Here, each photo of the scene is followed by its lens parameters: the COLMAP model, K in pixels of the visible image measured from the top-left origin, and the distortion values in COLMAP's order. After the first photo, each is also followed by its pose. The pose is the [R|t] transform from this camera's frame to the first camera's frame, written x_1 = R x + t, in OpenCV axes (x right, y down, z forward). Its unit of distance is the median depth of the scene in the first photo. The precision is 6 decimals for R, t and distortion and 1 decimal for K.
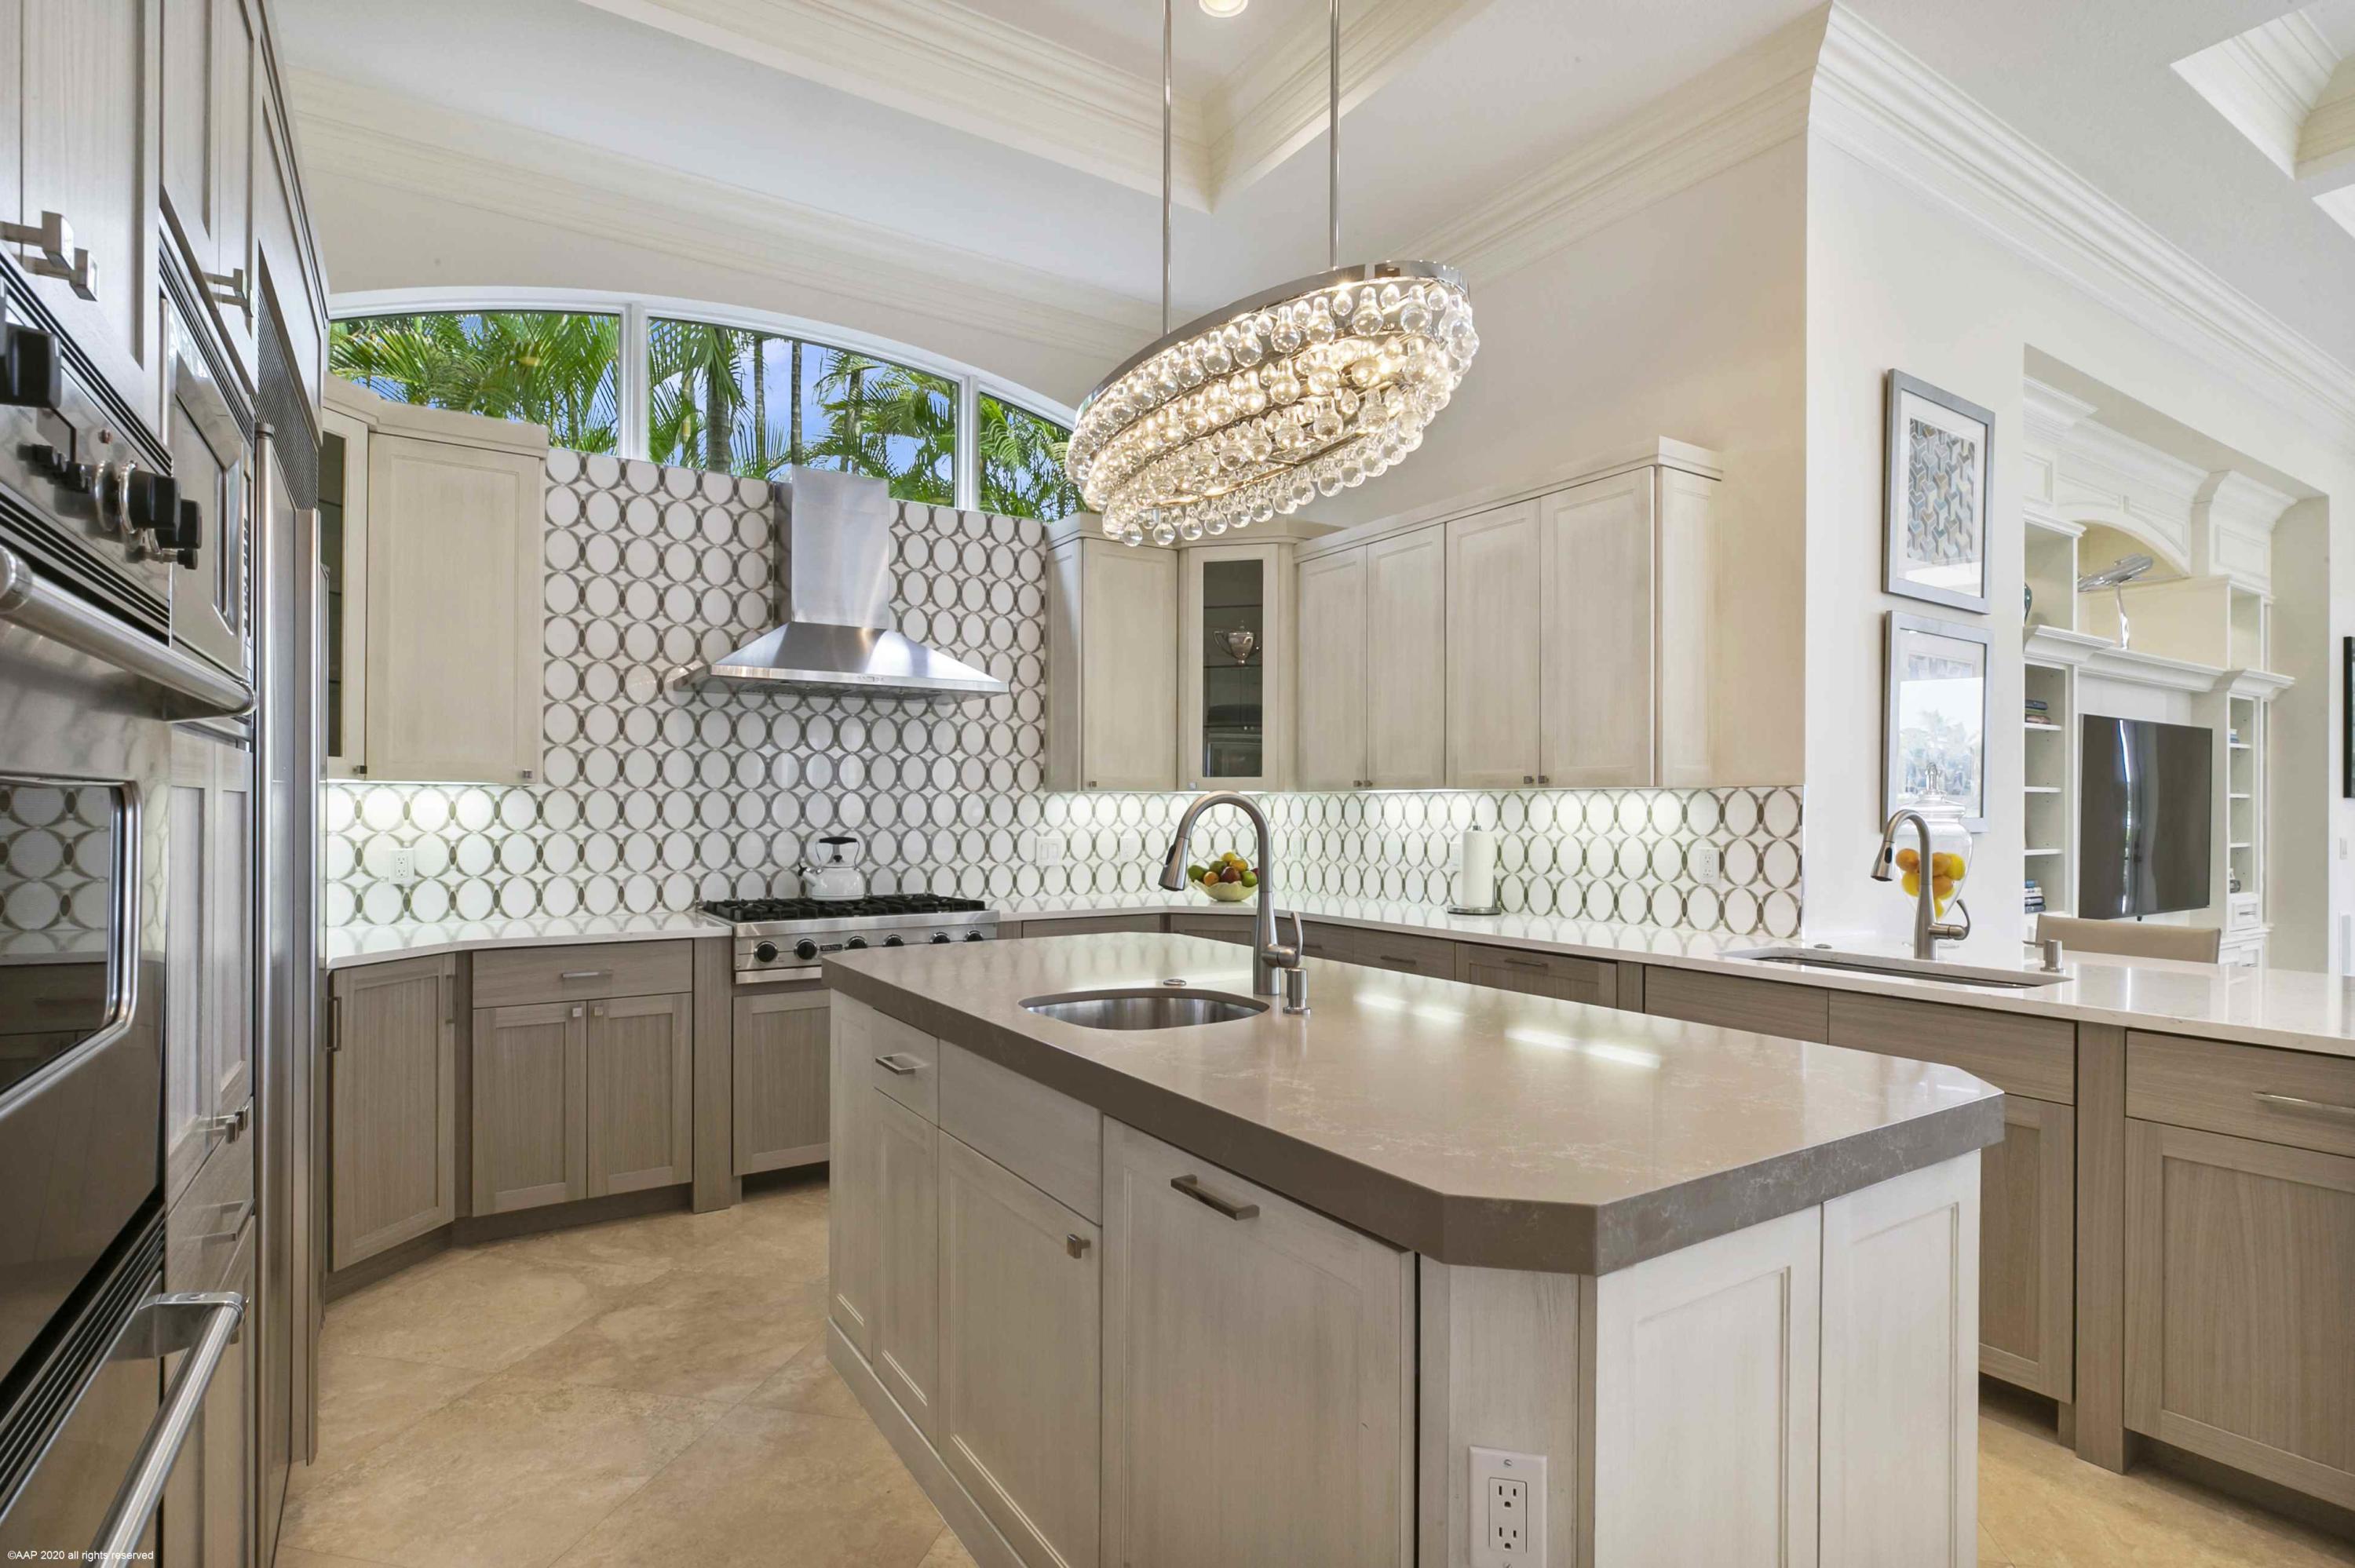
lens RADIAL K [[1154.5, 0, 1177.5], [0, 1154.5, 784.0], [0, 0, 1]] dist [0.003828, 0.000542]
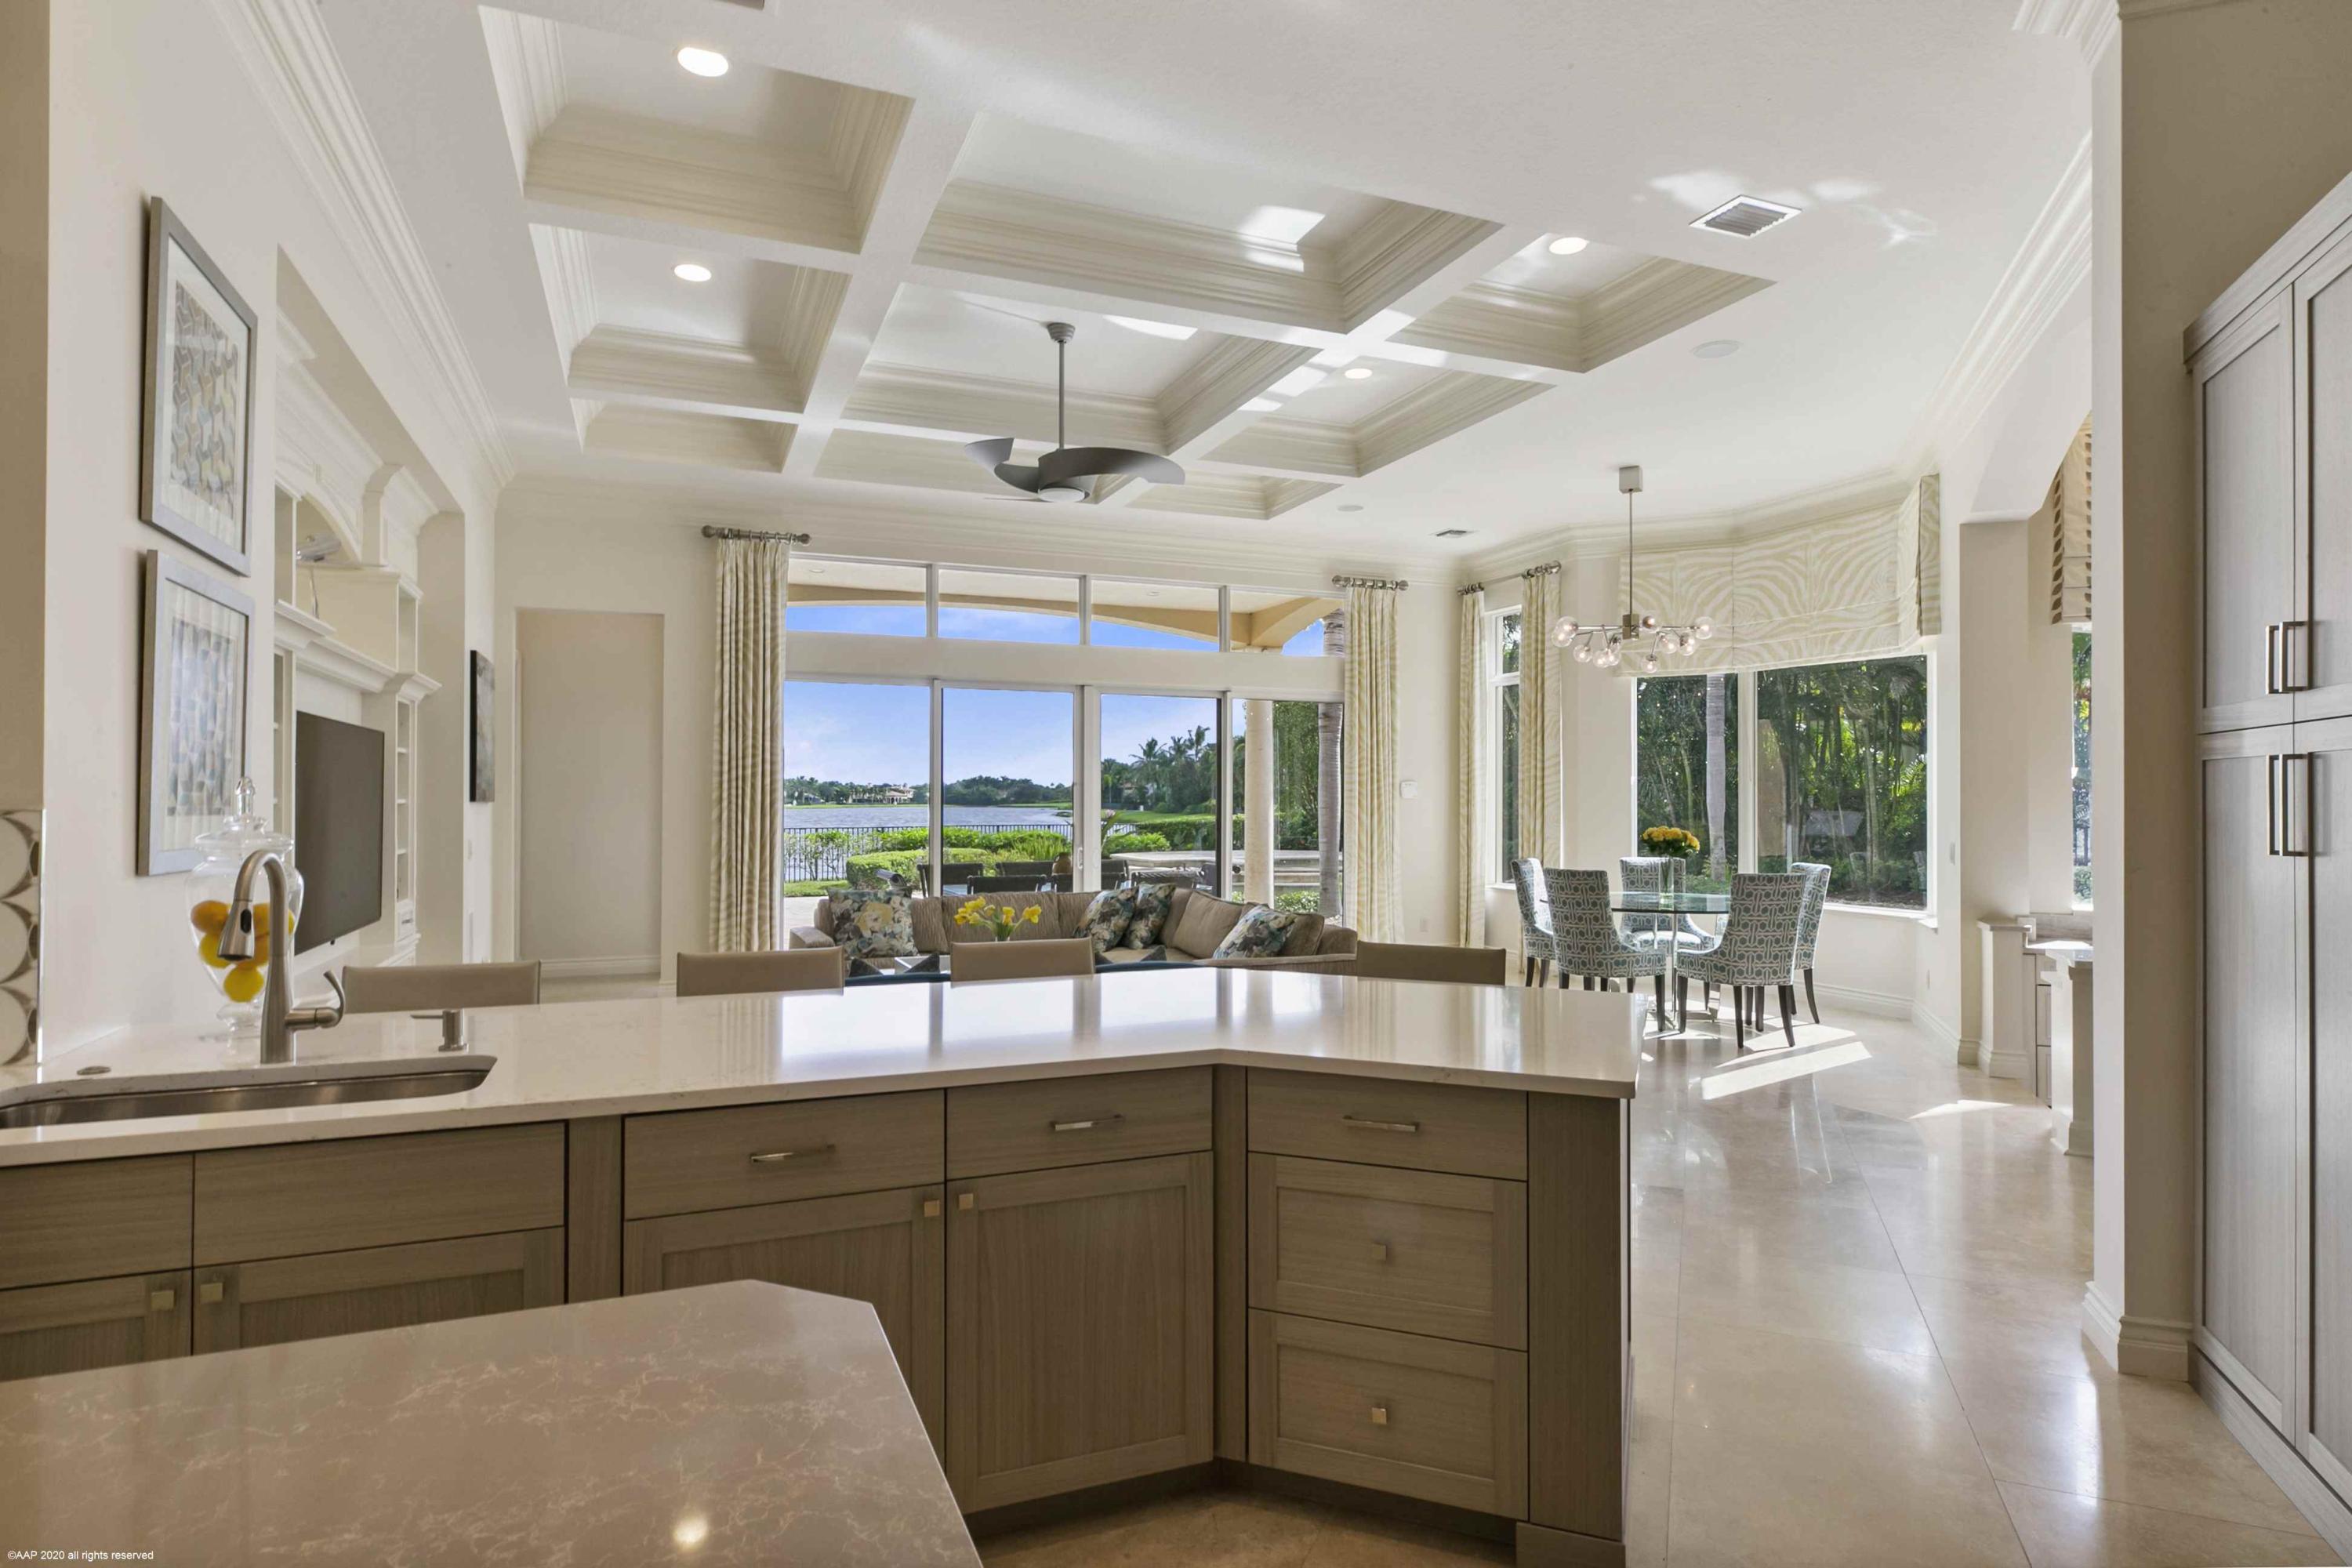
lens RADIAL K [[1262.5, 0, 1176.0], [0, 1262.5, 784.0], [0, 0, 1]] dist [0.000076, -0.000645]
pose [[0.187770, 0.009460, 0.982168, -0.001876], [-0.020254, 0.999778, -0.005758, -0.011134], [-0.982004, -0.018812, 0.187920, 0.151058]]
